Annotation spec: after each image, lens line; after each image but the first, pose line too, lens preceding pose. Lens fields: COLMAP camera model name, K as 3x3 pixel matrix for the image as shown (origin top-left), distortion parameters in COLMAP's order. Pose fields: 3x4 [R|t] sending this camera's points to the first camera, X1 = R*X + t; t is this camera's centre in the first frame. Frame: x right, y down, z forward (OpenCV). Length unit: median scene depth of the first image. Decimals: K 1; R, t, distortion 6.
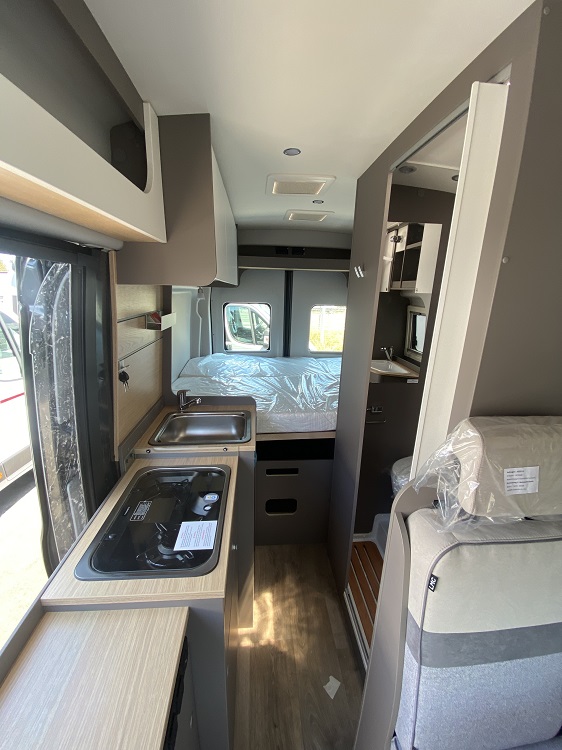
lens RADIAL K [[302.7, 0, 281.0], [0, 302.7, 375.0], [0, 0, 1]] dist [-0.012288, -0.000120]
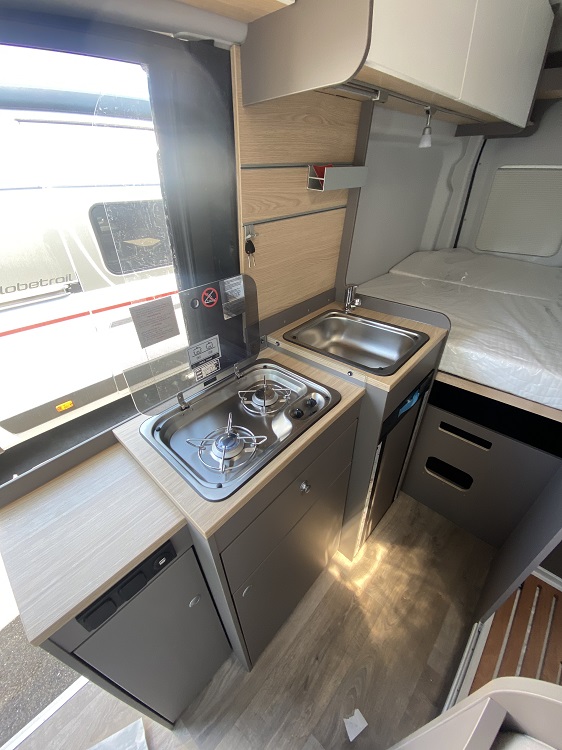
lens RADIAL K [[302.7, 0, 281.0], [0, 302.7, 375.0], [0, 0, 1]] dist [-0.012288, -0.000120]
pose [[0.676632, 0.369016, -0.637179, 0.107224], [-0.156139, 0.917582, 0.365601, 0.005497], [0.719576, -0.147889, 0.678483, 0.241926]]
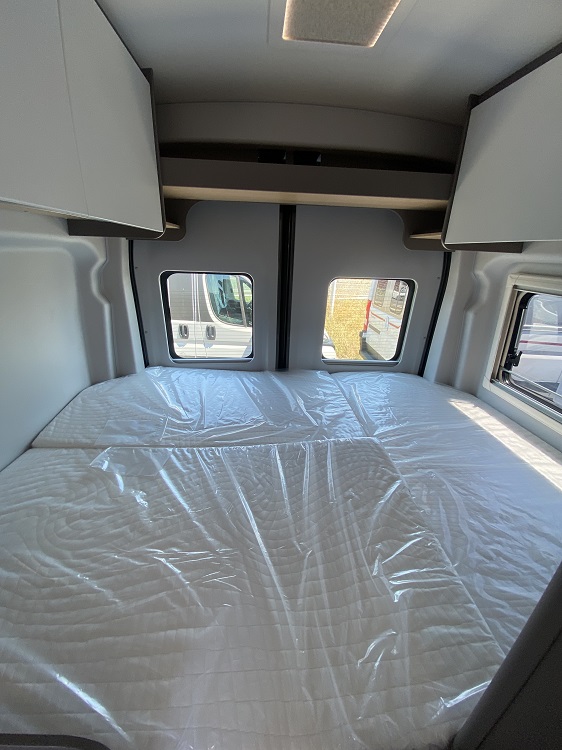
lens RADIAL K [[316.2, 0, 281.0], [0, 316.2, 375.0], [0, 0, 1]] dist [-0.039471, 0.000013]
pose [[0.999744, 0.017604, -0.014206, 0.041868], [-0.016176, 0.995340, 0.095063, -0.184264], [0.015813, -0.094809, 0.995370, 0.702726]]
